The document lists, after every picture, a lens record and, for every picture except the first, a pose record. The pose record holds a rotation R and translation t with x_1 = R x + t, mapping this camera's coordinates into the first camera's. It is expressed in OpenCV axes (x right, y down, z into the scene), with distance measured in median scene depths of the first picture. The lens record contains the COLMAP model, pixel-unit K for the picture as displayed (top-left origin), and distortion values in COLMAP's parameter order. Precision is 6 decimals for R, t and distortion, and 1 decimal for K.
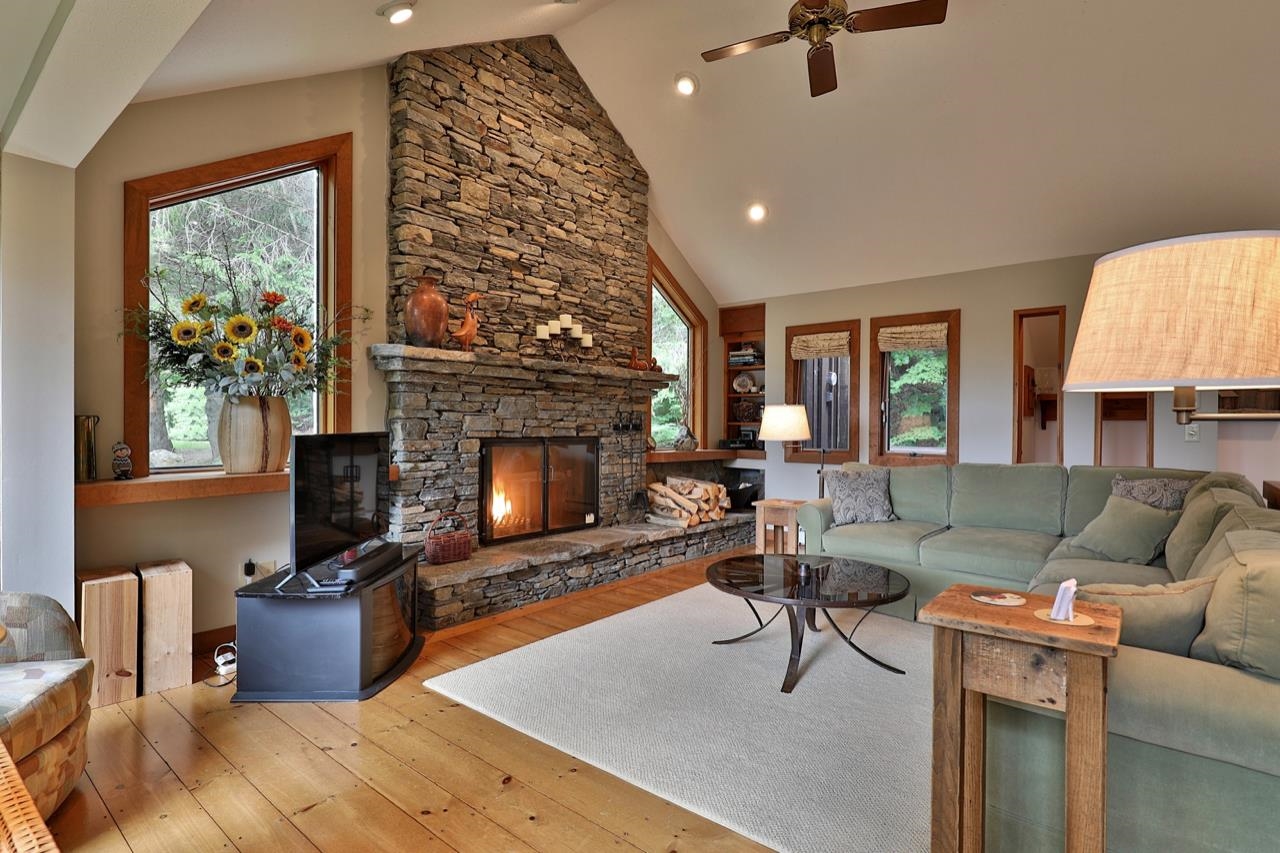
lens RADIAL K [[612.1, 0, 643.2], [0, 612.1, 432.9], [0, 0, 1]] dist [-0.004094, 0.001335]
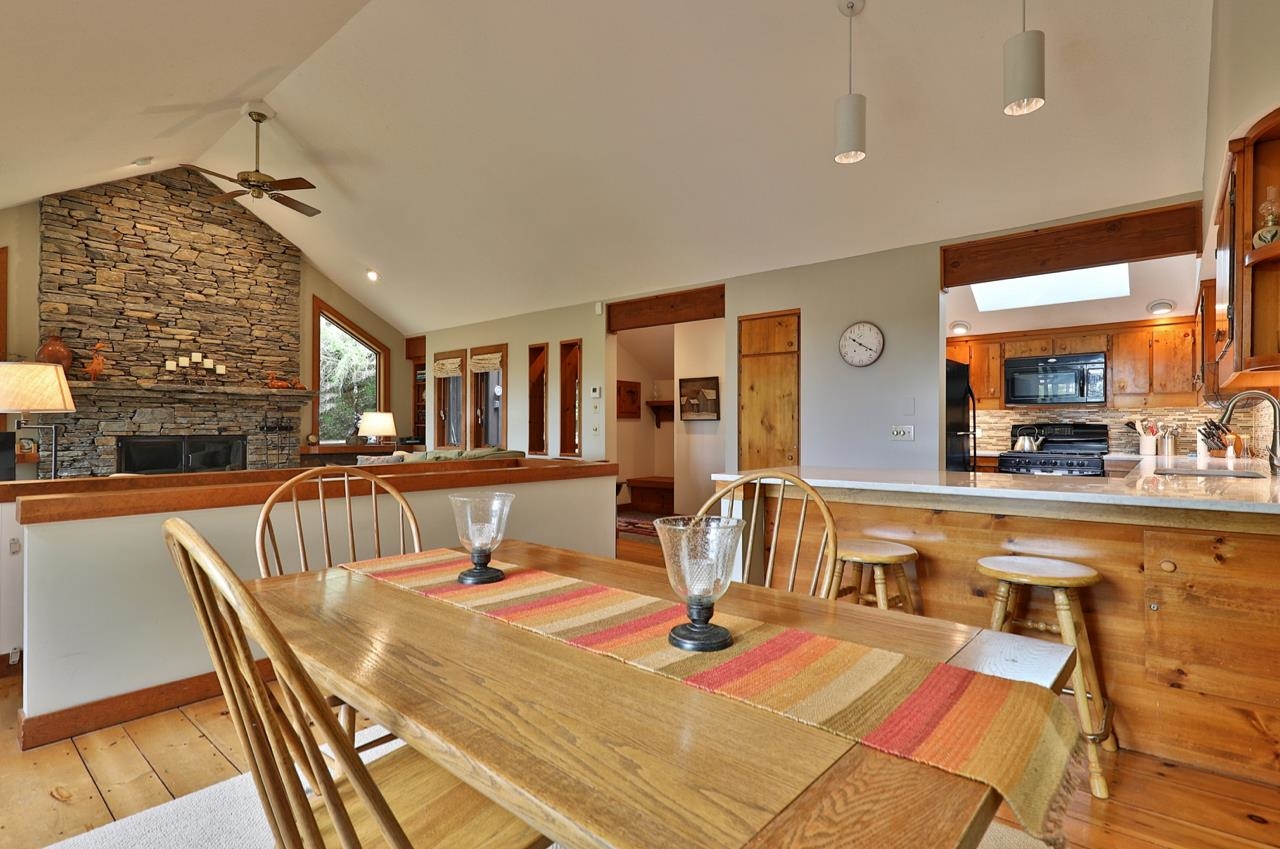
lens RADIAL K [[612.1, 0, 639.8], [0, 612.1, 425.2], [0, 0, 1]] dist [-0.004094, 0.001335]
pose [[0.999833, -0.007306, -0.016730, 0.999230], [0.006993, 0.999801, -0.018691, 0.018246], [0.016863, 0.018571, 0.999685, -0.472967]]
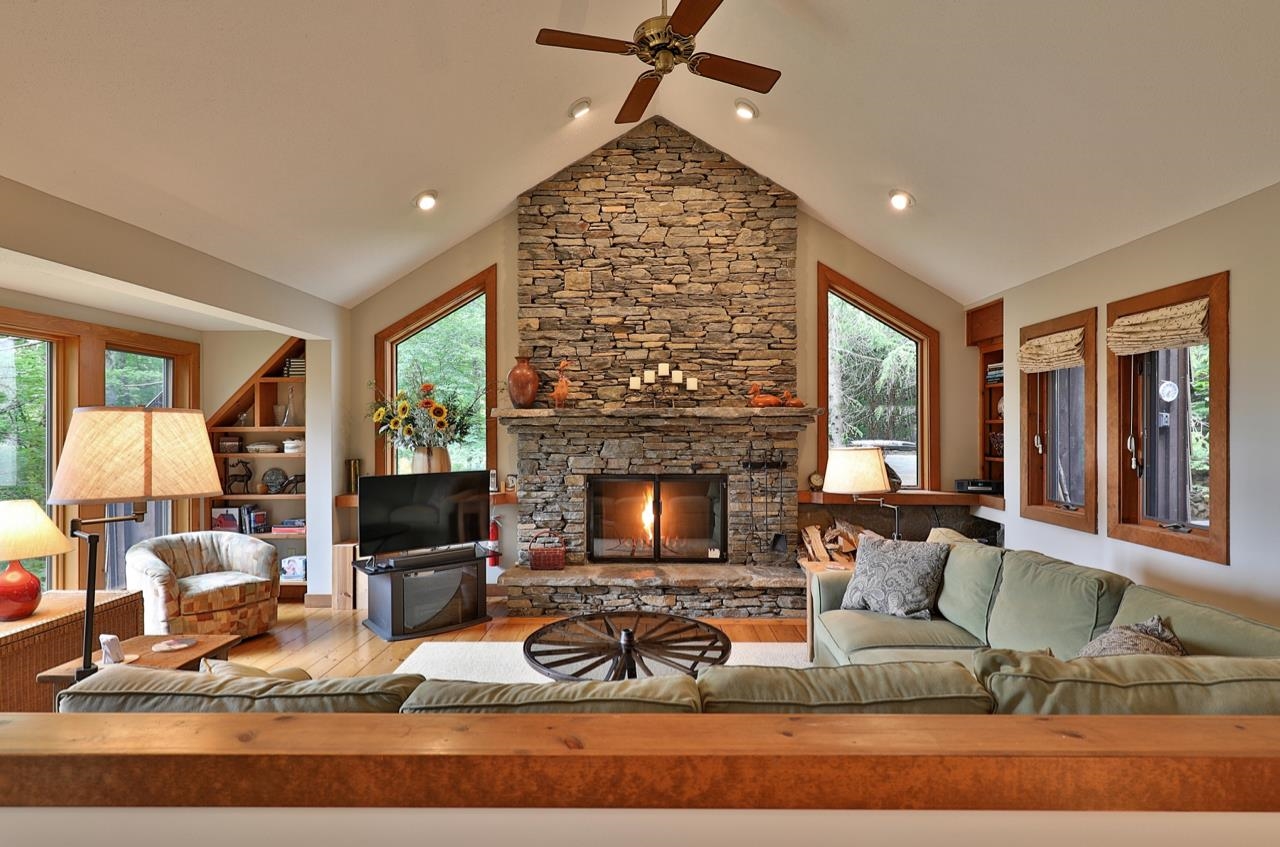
lens RADIAL K [[612.1, 0, 647.7], [0, 612.1, 430.9], [0, 0, 1]] dist [-0.004094, 0.001335]
pose [[0.629651, -0.008777, -0.776829, 0.726600], [-0.003550, 0.999893, -0.014174, -0.058052], [0.776870, 0.011683, 0.629552, 0.297012]]
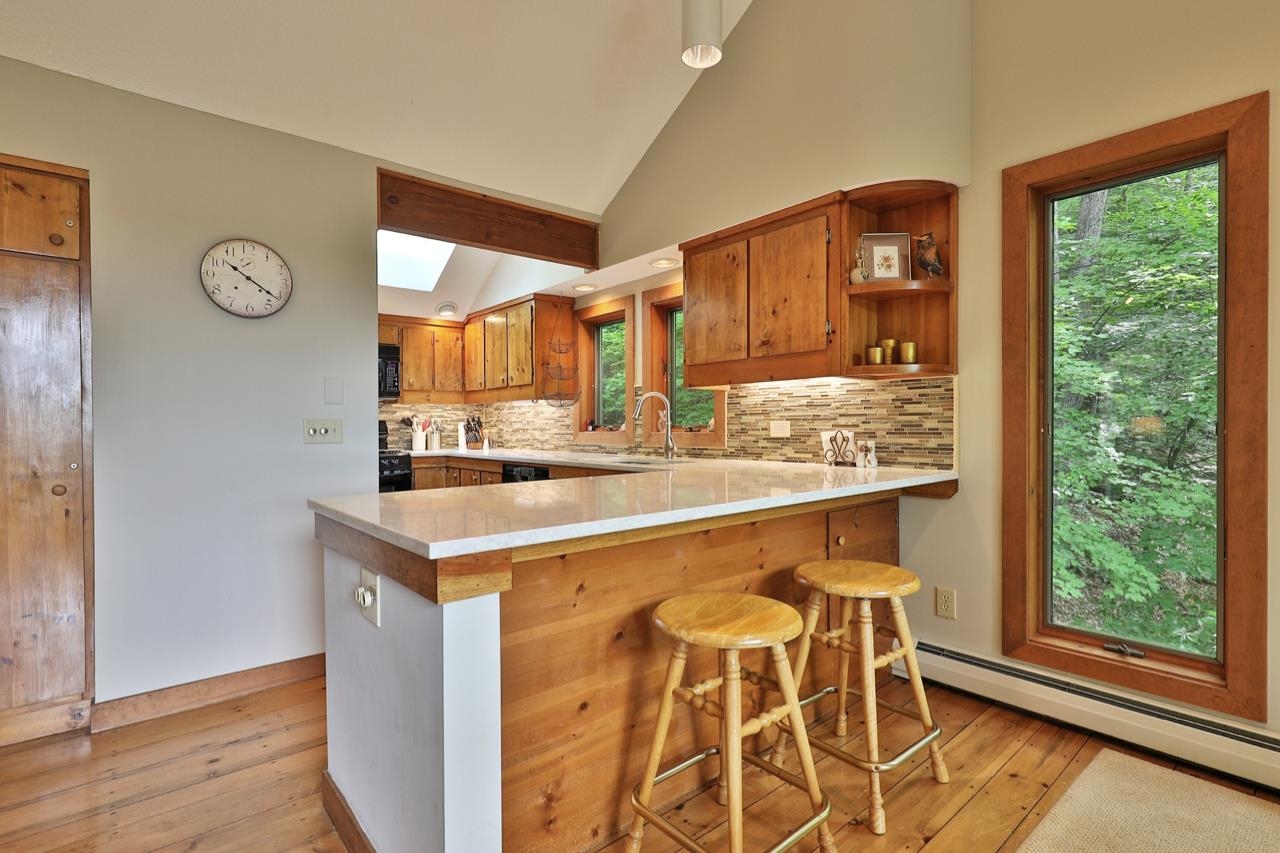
lens RADIAL K [[612.1, 0, 645.5], [0, 612.1, 430.1], [0, 0, 1]] dist [-0.004094, 0.001335]
pose [[0.189200, -0.017958, 0.981774, 0.844550], [0.019754, 0.999700, 0.014479, 0.011071], [-0.981740, 0.016654, 0.189498, 0.074740]]
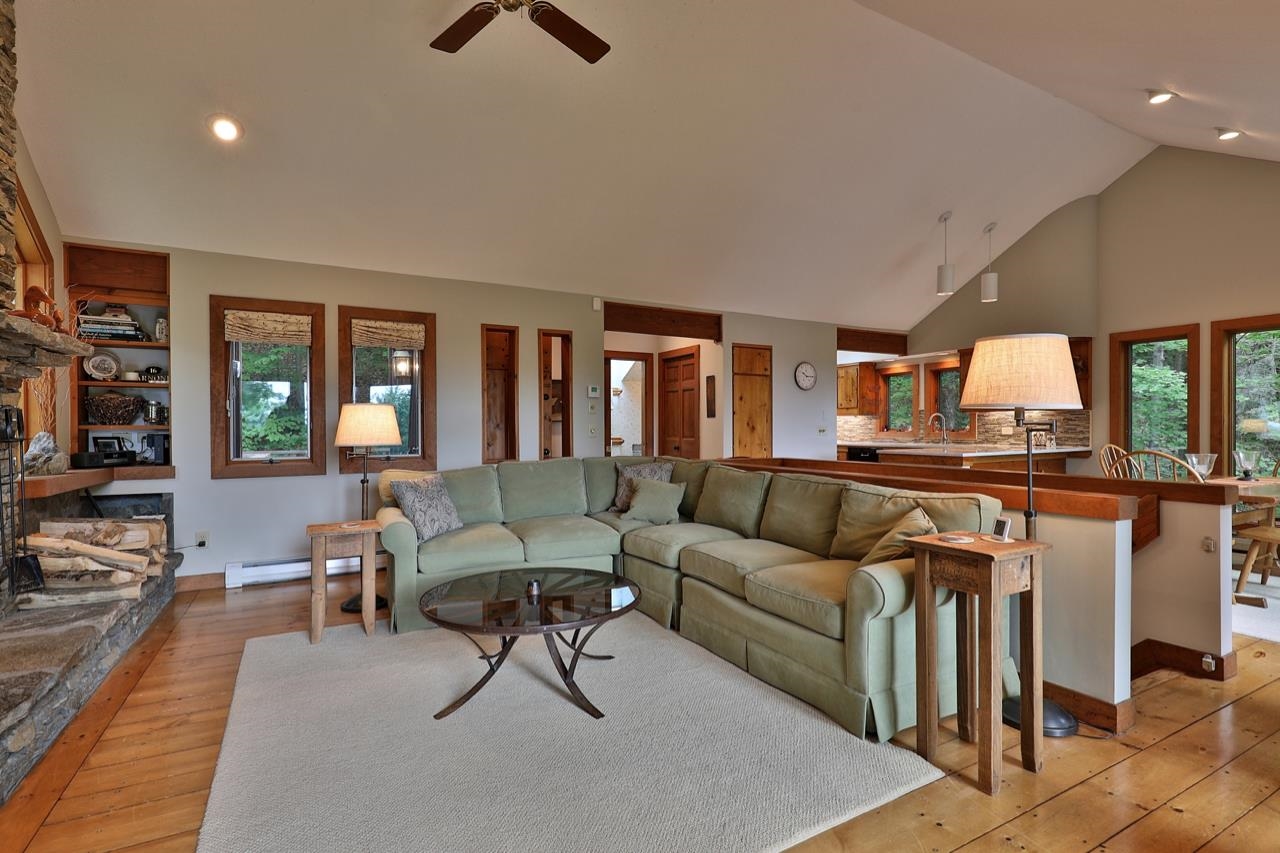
lens RADIAL K [[612.1, 0, 636.2], [0, 612.1, 433.1], [0, 0, 1]] dist [-0.004094, 0.001335]
pose [[0.384458, -0.018807, 0.922951, -0.355969], [0.018514, 0.999748, 0.012659, -0.010149], [-0.922957, 0.012221, 0.384710, 0.351684]]
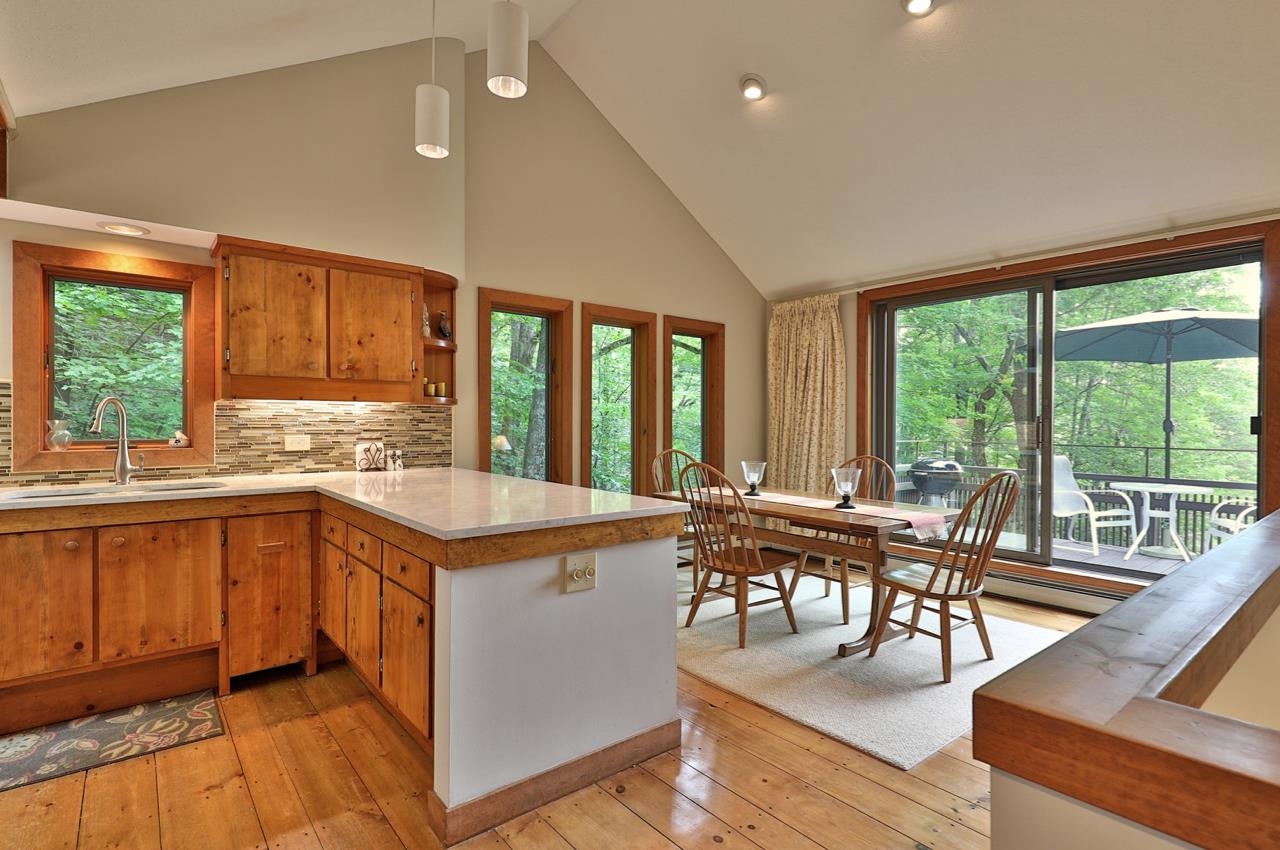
lens RADIAL K [[612.1, 0, 639.7], [0, 612.1, 425.7], [0, 0, 1]] dist [-0.004094, 0.001335]
pose [[-0.976964, -0.013746, 0.212961, 1.009243], [-0.010259, 0.999795, 0.017466, -0.015878], [-0.213157, 0.014879, -0.976905, 0.721598]]
